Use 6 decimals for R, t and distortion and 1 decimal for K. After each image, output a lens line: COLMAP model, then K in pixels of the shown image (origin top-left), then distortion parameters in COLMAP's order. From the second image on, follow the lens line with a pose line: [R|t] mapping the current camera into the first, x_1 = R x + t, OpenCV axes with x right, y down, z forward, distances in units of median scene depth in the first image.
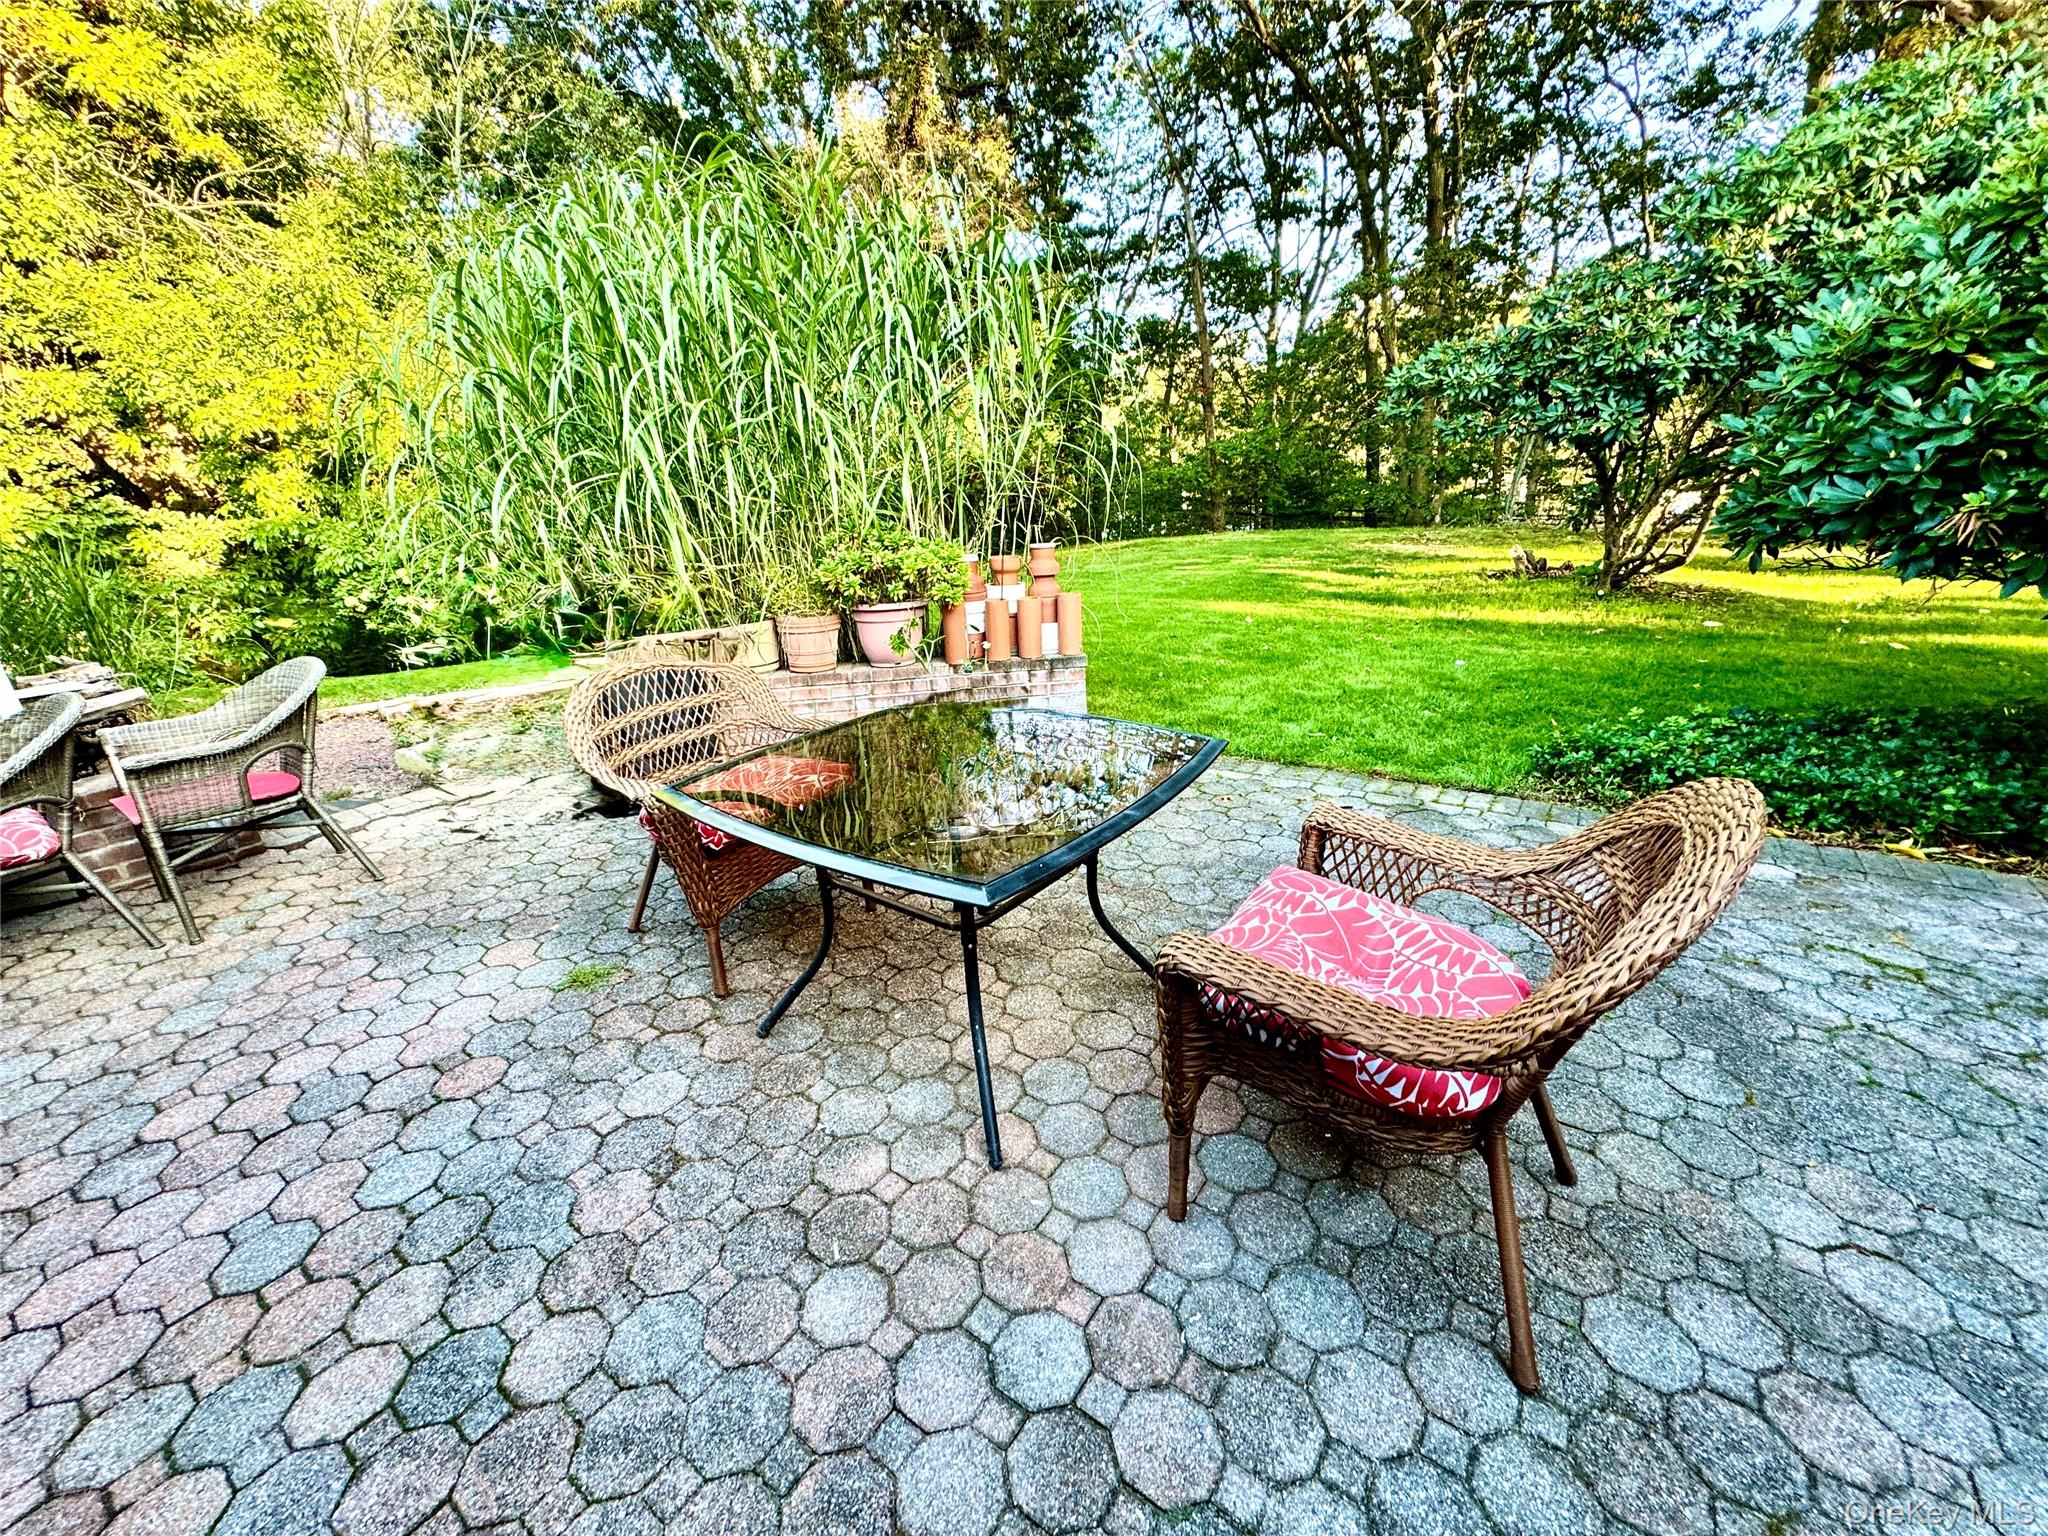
lens RADIAL K [[819.9, 0, 1023.4], [0, 819.9, 768.1], [0, 0, 1]] dist [-0.004305, 0.000537]
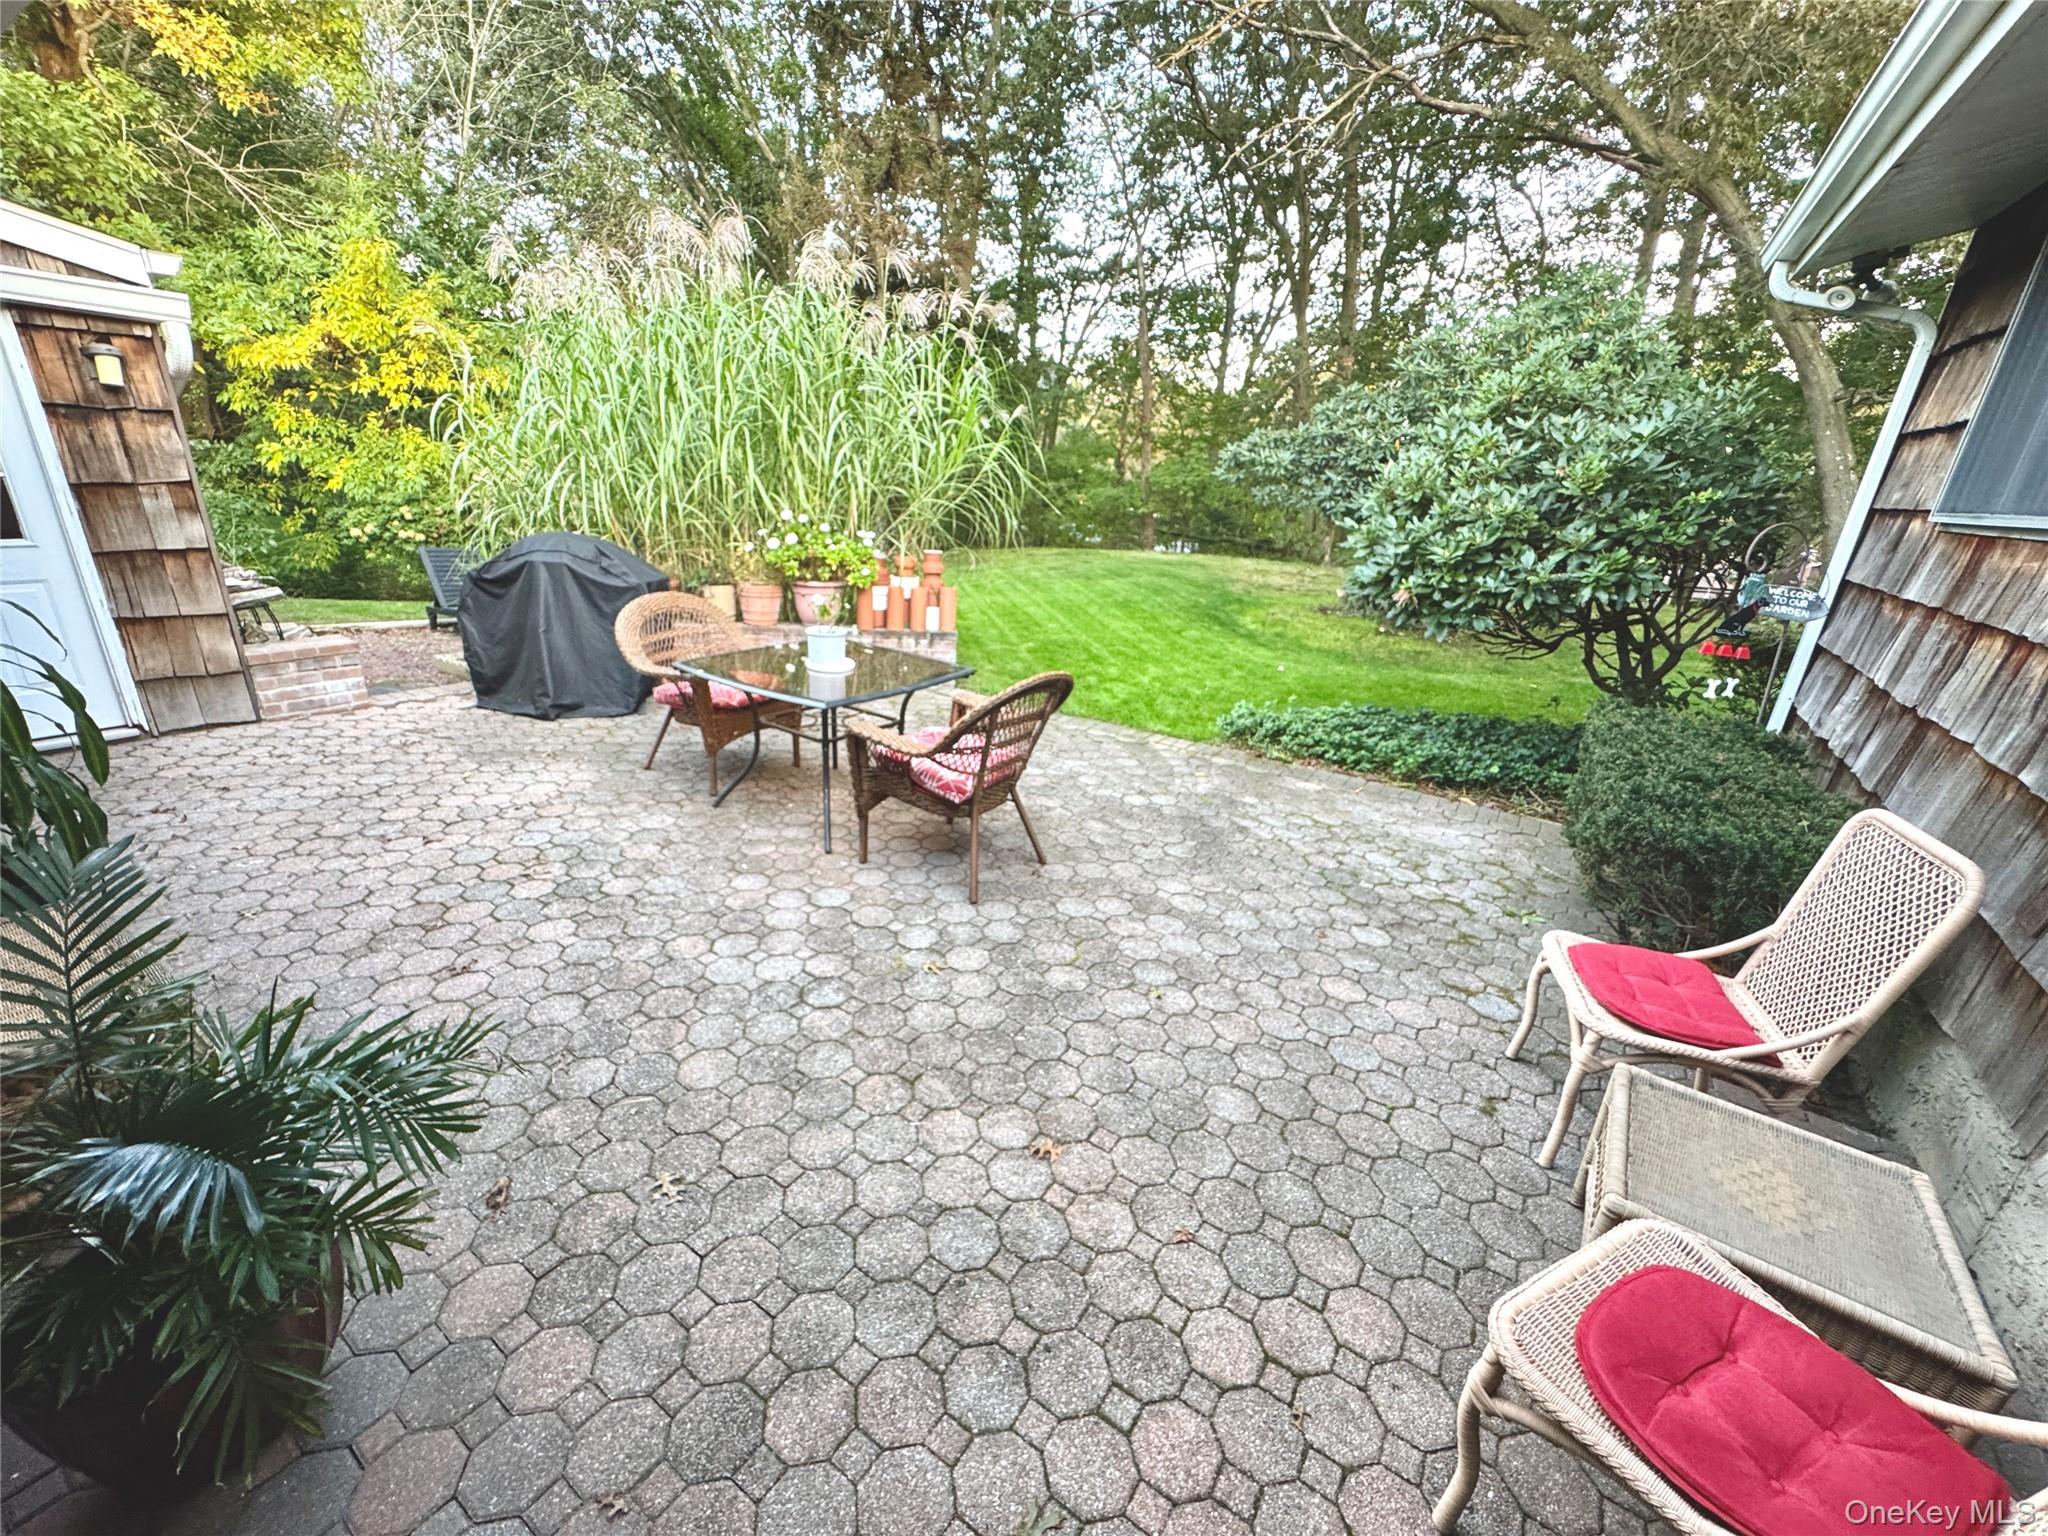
lens RADIAL K [[819.9, 0, 1017.2], [0, 819.9, 766.8], [0, 0, 1]] dist [-0.004305, 0.000537]
pose [[0.994353, 0.086413, 0.061606, 0.116333], [-0.086483, 0.996252, -0.001536, 0.089143], [-0.061508, -0.003801, 0.998099, -0.434497]]
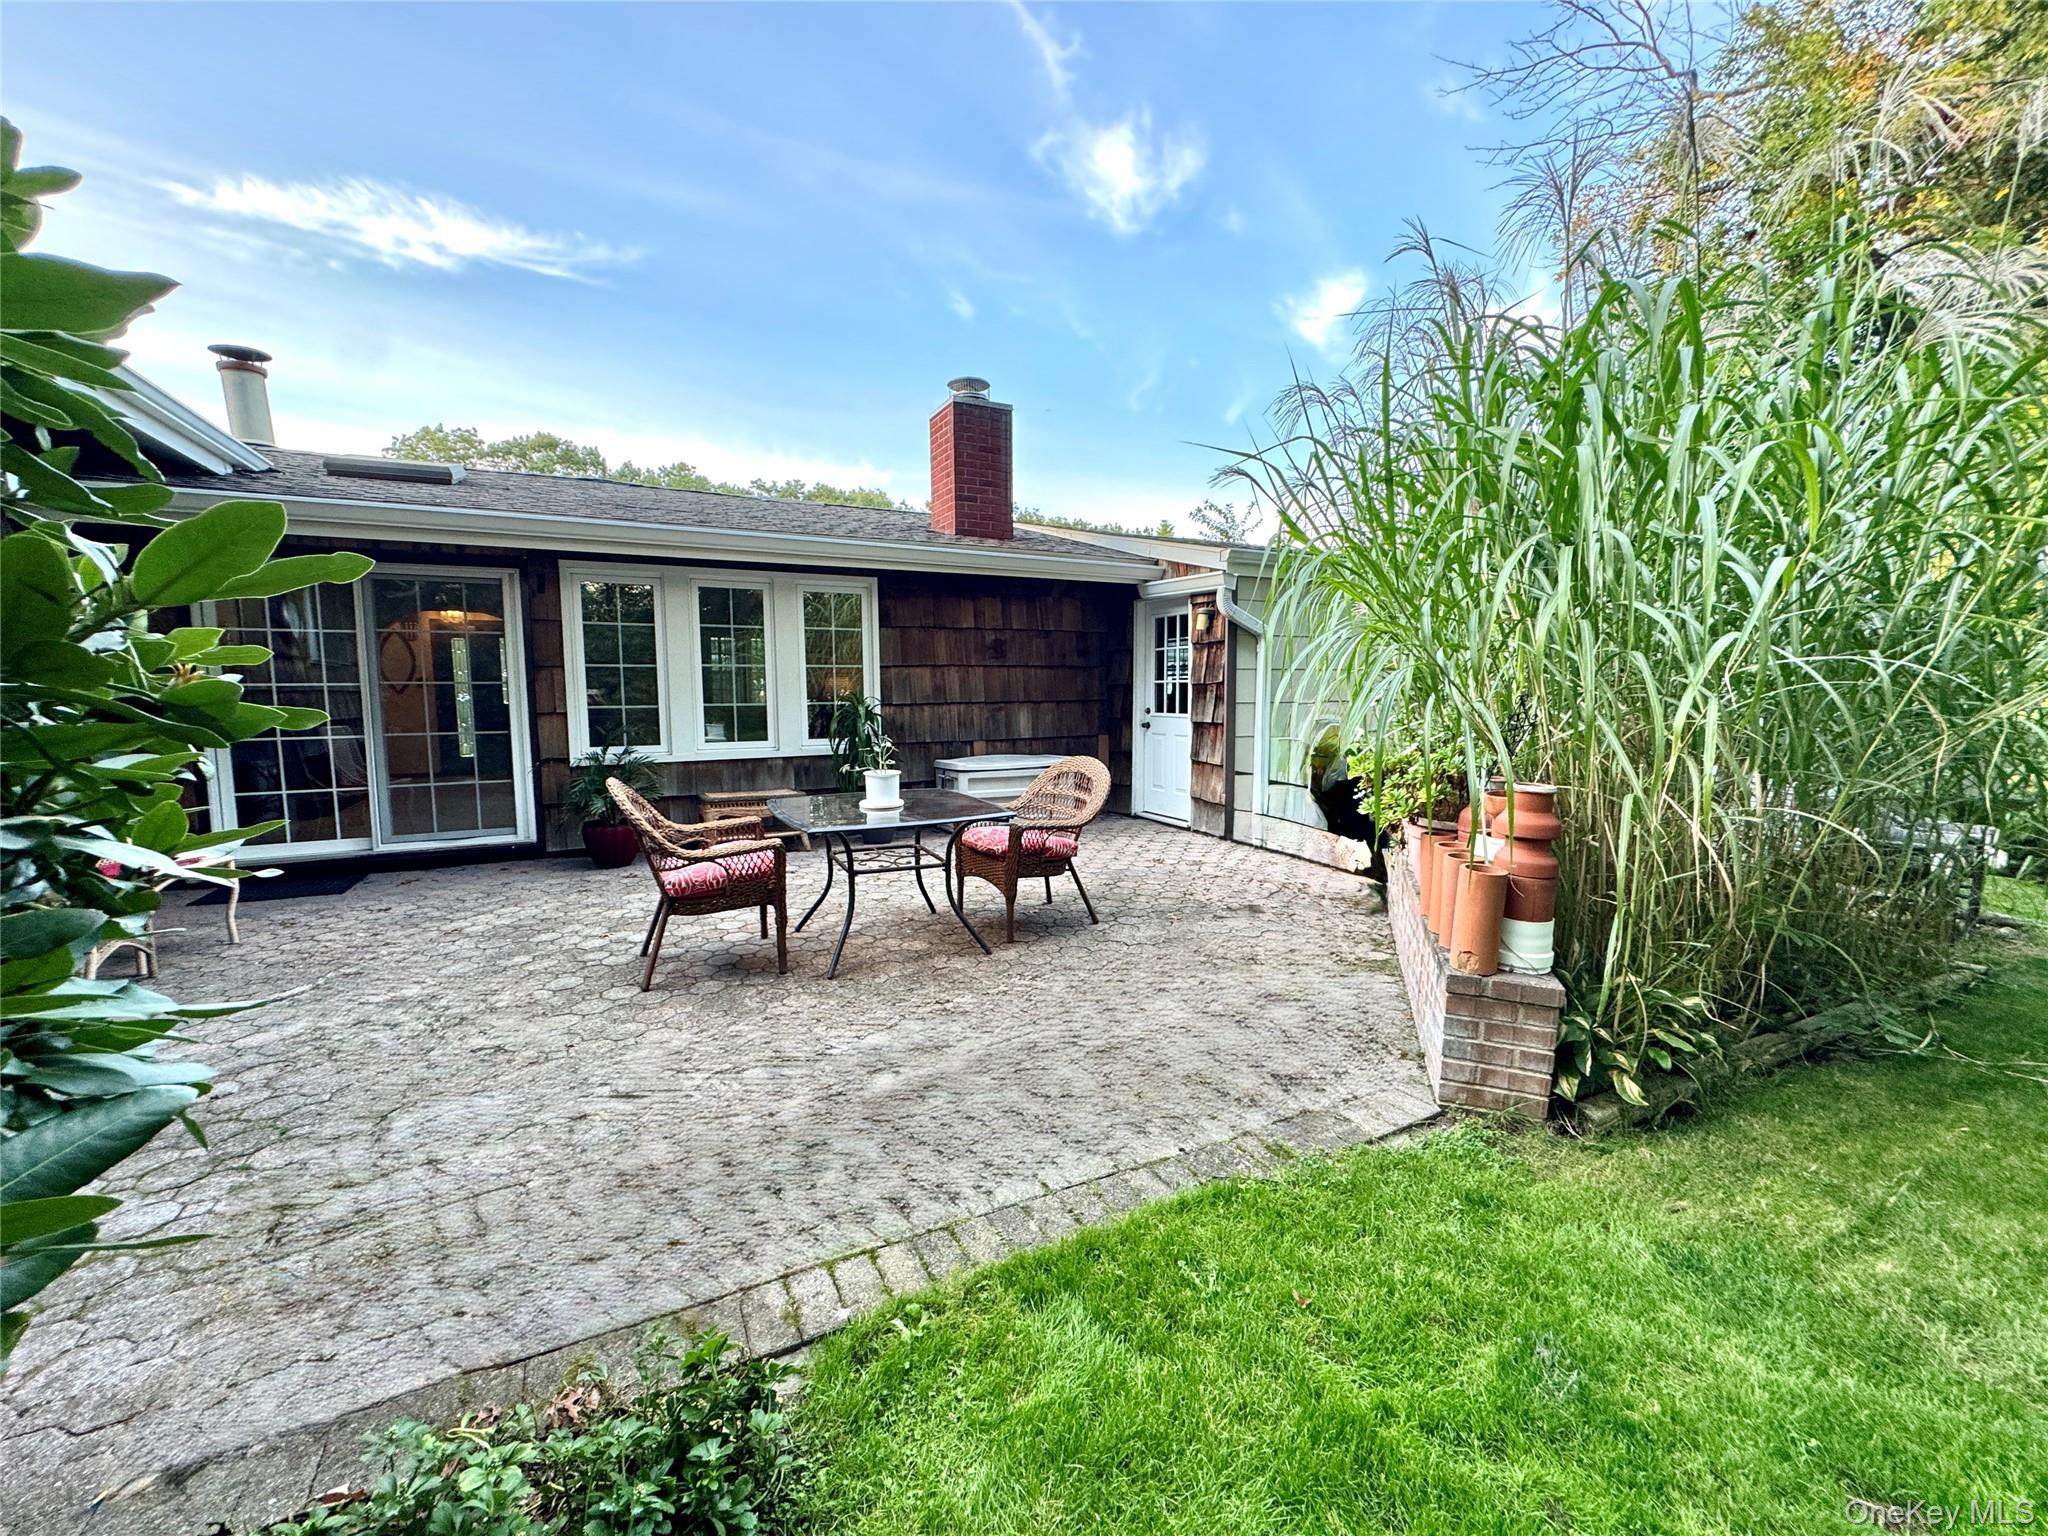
lens RADIAL K [[819.9, 0, 1024.9], [0, 819.9, 769.7], [0, 0, 1]] dist [-0.004305, 0.000537]
pose [[-0.456336, 0.139438, -0.878814, 0.712942], [-0.275364, 0.917033, 0.288488, -0.357747], [0.846128, 0.373642, -0.380078, 0.931237]]
